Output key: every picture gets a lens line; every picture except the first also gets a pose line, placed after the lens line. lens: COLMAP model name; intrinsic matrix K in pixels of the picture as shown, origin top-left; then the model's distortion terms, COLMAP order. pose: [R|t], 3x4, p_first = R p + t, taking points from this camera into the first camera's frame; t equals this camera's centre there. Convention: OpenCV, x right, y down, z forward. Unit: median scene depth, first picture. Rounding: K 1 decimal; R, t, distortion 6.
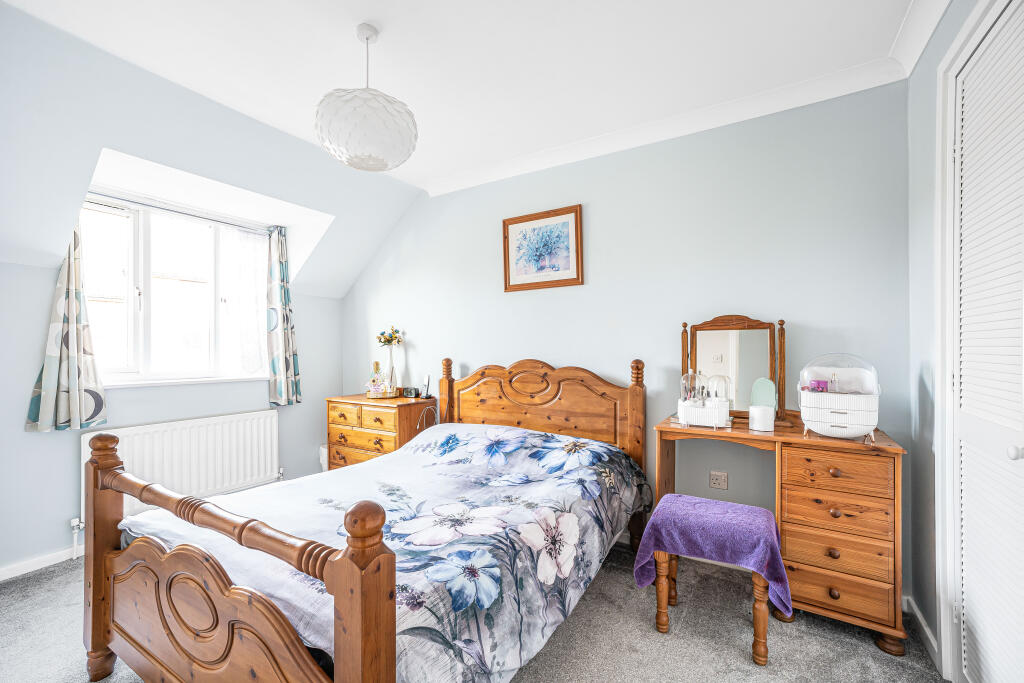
lens RADIAL K [[450.3, 0, 502.1], [0, 450.3, 336.0], [0, 0, 1]] dist [-0.044548, 0.000169]
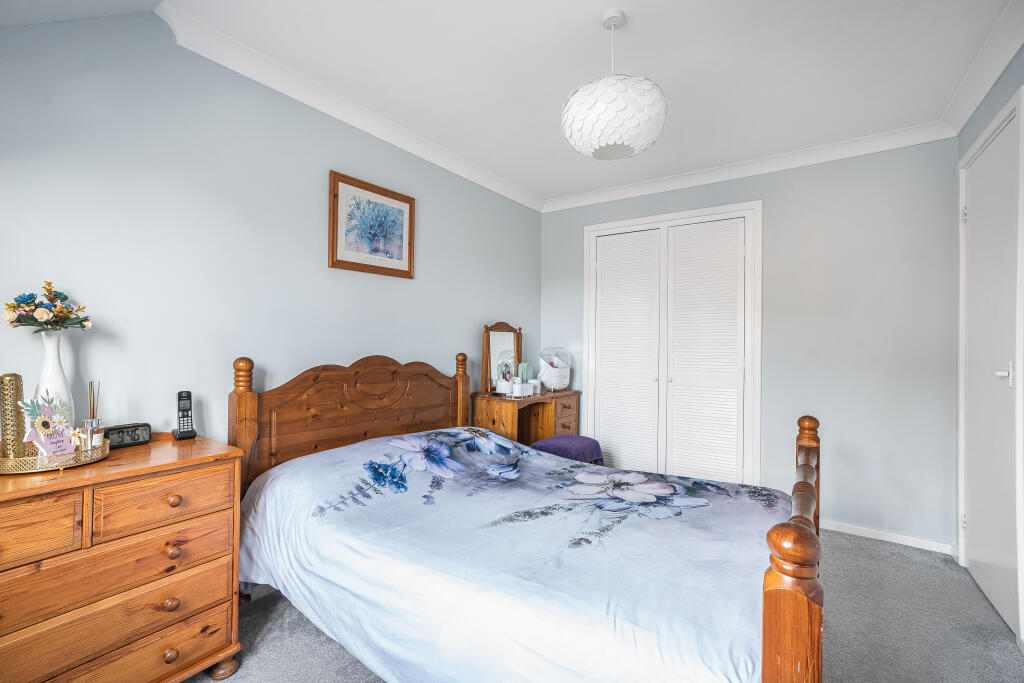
lens RADIAL K [[450.3, 0, 502.1], [0, 450.3, 336.0], [0, 0, 1]] dist [-0.044548, 0.000169]
pose [[0.055513, 0.016083, 0.998328, -0.796690], [-0.039093, 0.999139, -0.013922, 0.017303], [-0.997692, -0.038254, 0.056094, 0.739332]]
